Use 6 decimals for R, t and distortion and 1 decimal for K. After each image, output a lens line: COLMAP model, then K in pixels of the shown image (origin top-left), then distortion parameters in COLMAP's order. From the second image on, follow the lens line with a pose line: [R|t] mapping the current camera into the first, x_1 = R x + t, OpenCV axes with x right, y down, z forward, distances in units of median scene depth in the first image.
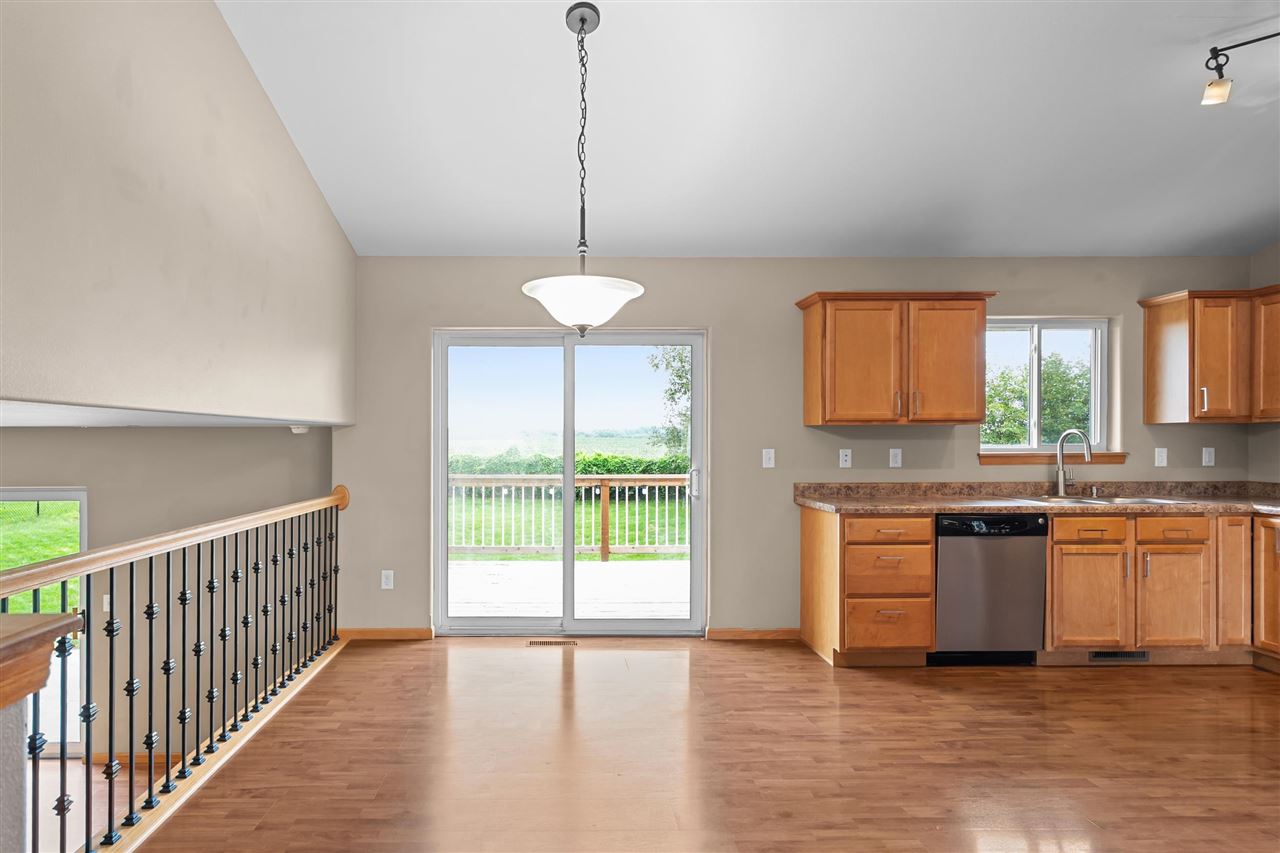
lens RADIAL K [[673.9, 0, 560.1], [0, 673.9, 441.9], [0, 0, 1]] dist [0.002008, 0.001473]
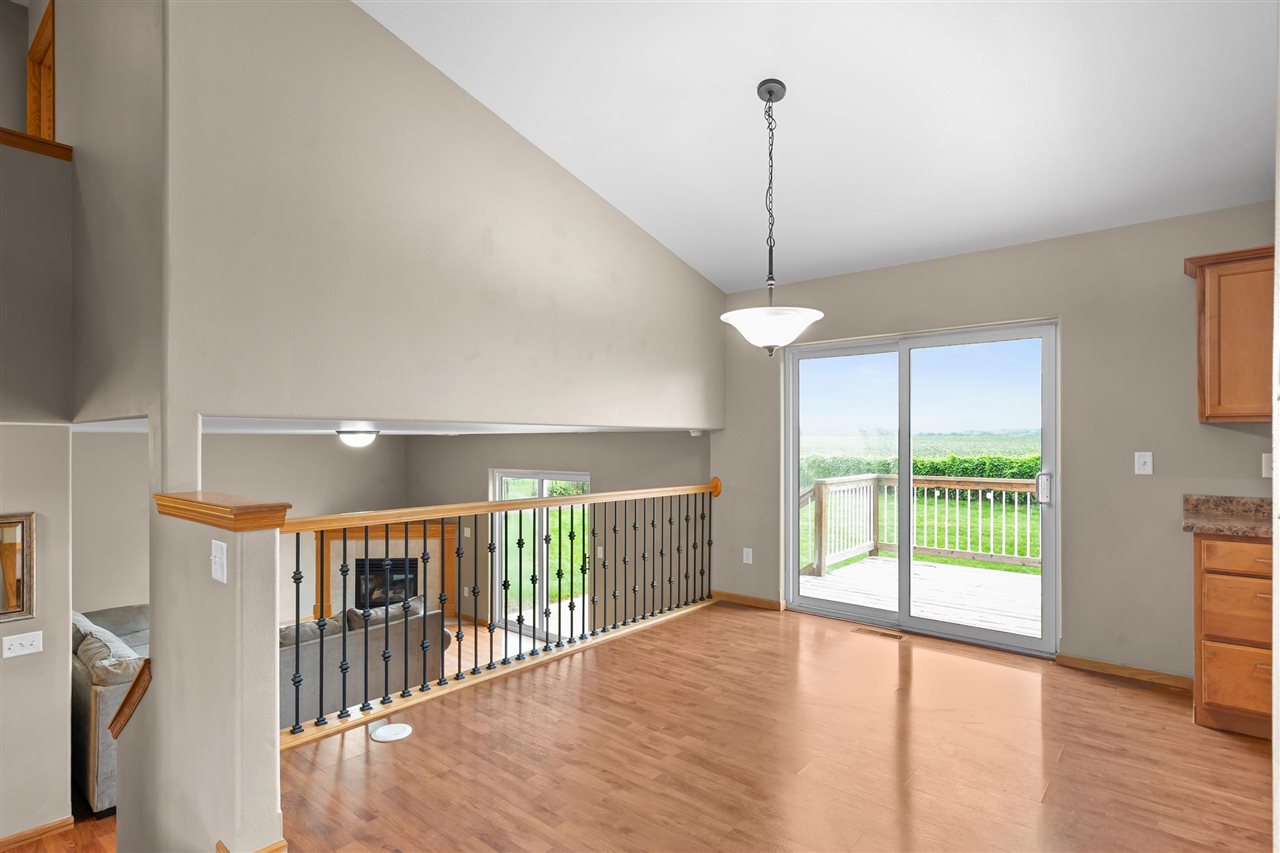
lens RADIAL K [[645.3, 0, 639.8], [0, 645.3, 440.7], [0, 0, 1]] dist [0.003720, 0.000907]
pose [[0.759498, -0.000456, -0.650509, 0.377128], [-0.001800, 0.999994, -0.002803, -0.000242], [0.650507, 0.003300, 0.759493, -0.015686]]
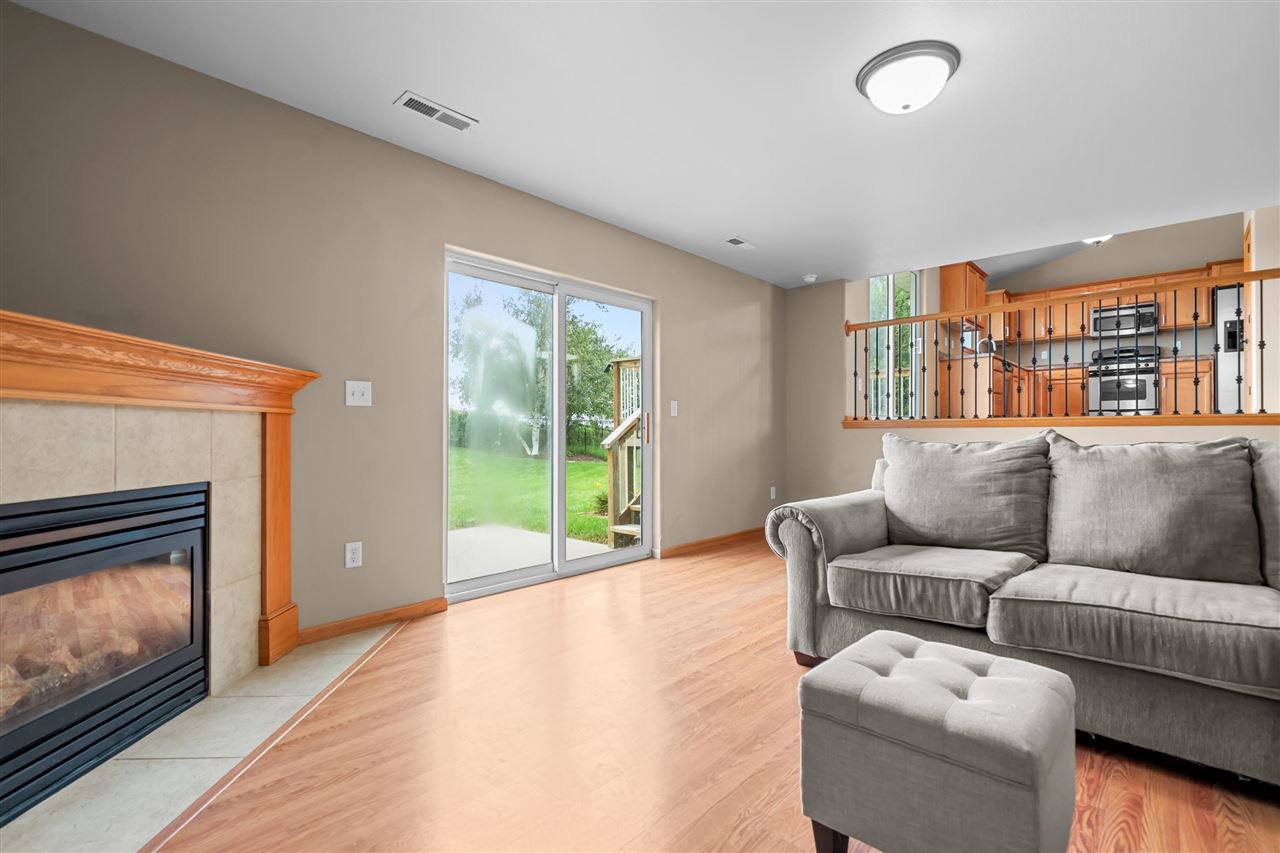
lens RADIAL K [[576.6, 0, 640.0], [0, 576.6, 426.5], [0, 0, 1]] dist [-0.002667, -0.000025]
pose [[0.686506, 0.009468, 0.727062, -1.643435], [-0.003089, 0.999944, -0.010104, 0.332246], [-0.727117, 0.004691, 0.686497, 0.483348]]
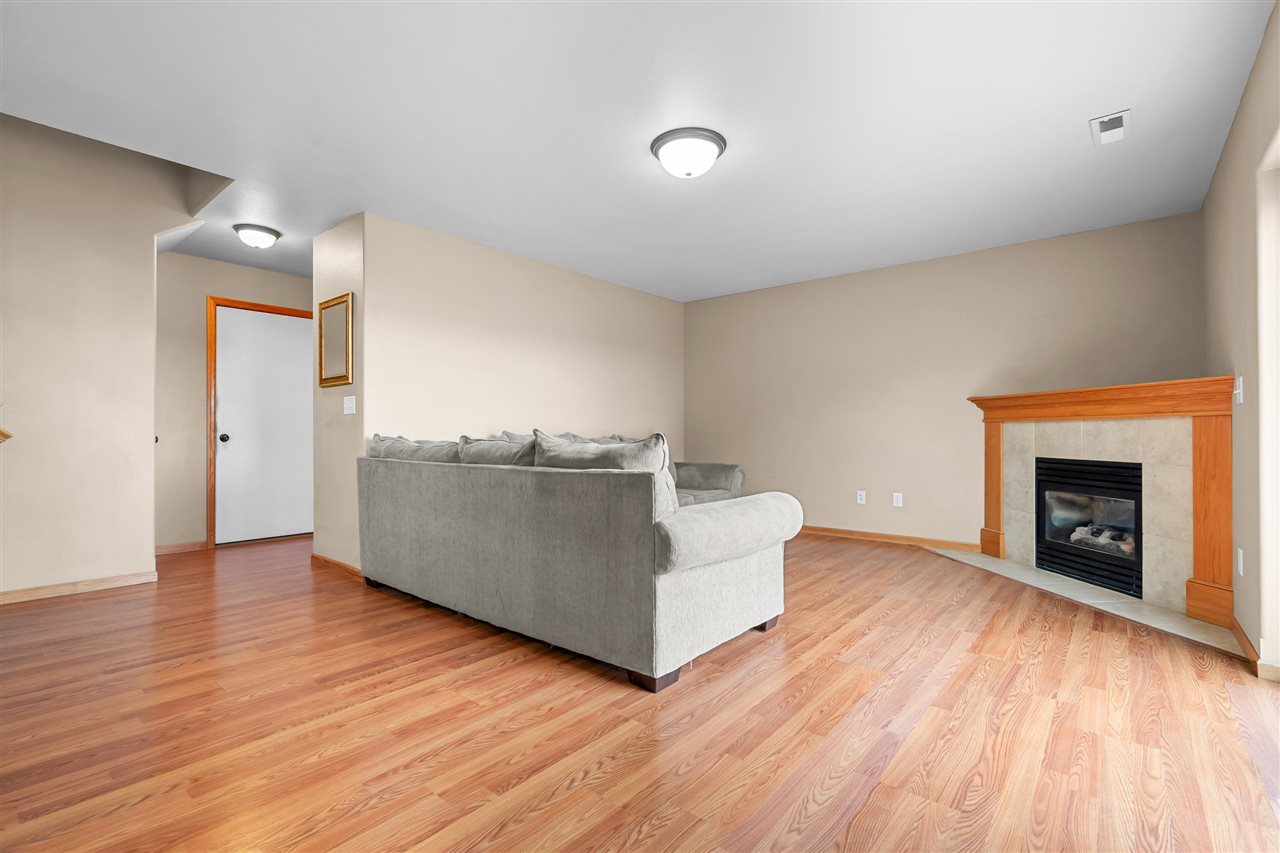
lens RADIAL K [[575.2, 0, 642.8], [0, 575.2, 439.0], [0, 0, 1]] dist [-0.001689, 0.000289]
pose [[-0.647404, 0.006964, -0.762115, -0.468141], [0.003201, 0.999974, 0.006418, 0.335504], [0.762140, 0.001715, -0.647410, 1.100149]]
